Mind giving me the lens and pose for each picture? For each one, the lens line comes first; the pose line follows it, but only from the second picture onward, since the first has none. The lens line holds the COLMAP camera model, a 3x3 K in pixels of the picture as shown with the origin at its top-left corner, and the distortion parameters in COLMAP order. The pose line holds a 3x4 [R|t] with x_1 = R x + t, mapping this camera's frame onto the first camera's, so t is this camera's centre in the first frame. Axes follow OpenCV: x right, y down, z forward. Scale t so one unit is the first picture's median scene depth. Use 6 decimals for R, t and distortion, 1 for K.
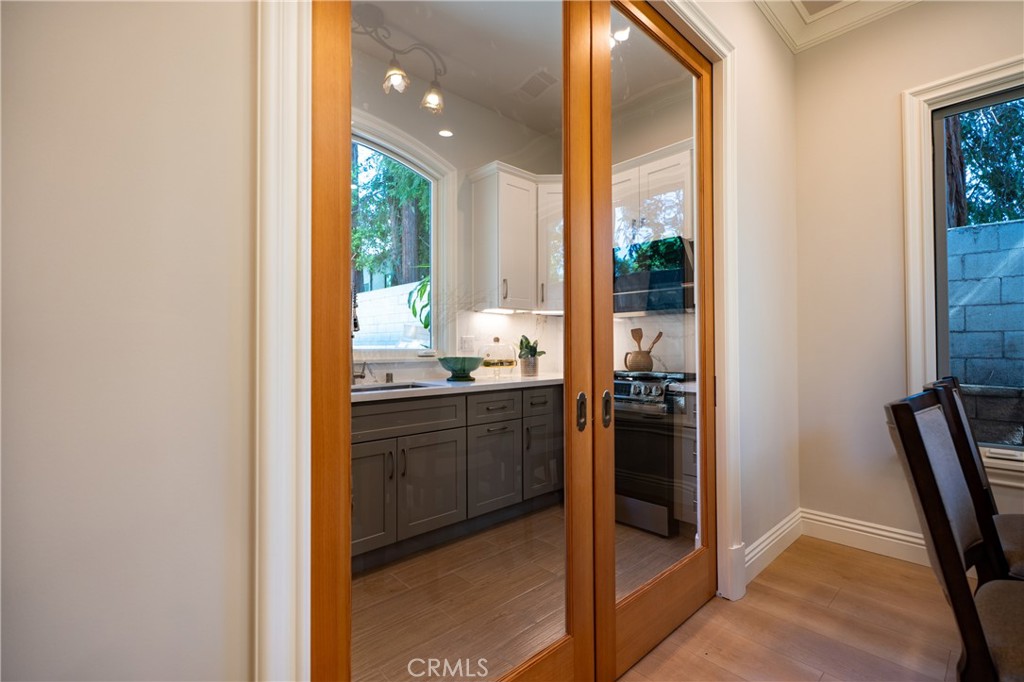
lens RADIAL K [[455.6, 0, 515.7], [0, 455.6, 341.8], [0, 0, 1]] dist [0.001130, 0.000721]
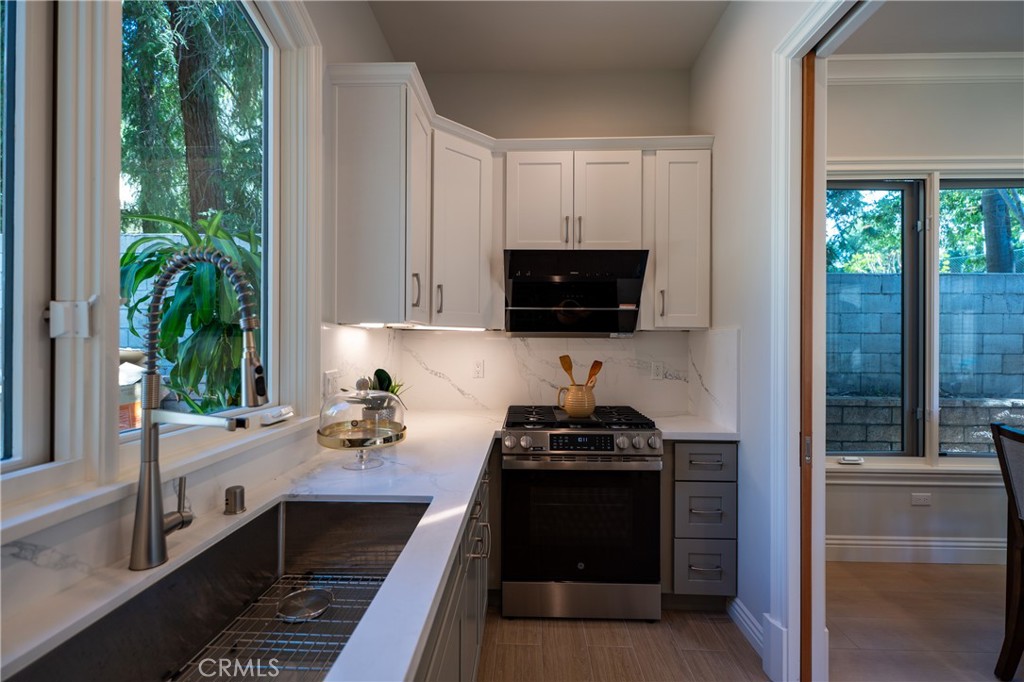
lens RADIAL K [[455.6, 0, 506.2], [0, 455.6, 345.5], [0, 0, 1]] dist [0.001130, 0.000721]
pose [[0.699935, 0.002806, 0.714201, -0.386779], [-0.014096, 0.999852, 0.009885, -0.057118], [-0.714067, -0.016986, 0.699871, 0.558815]]
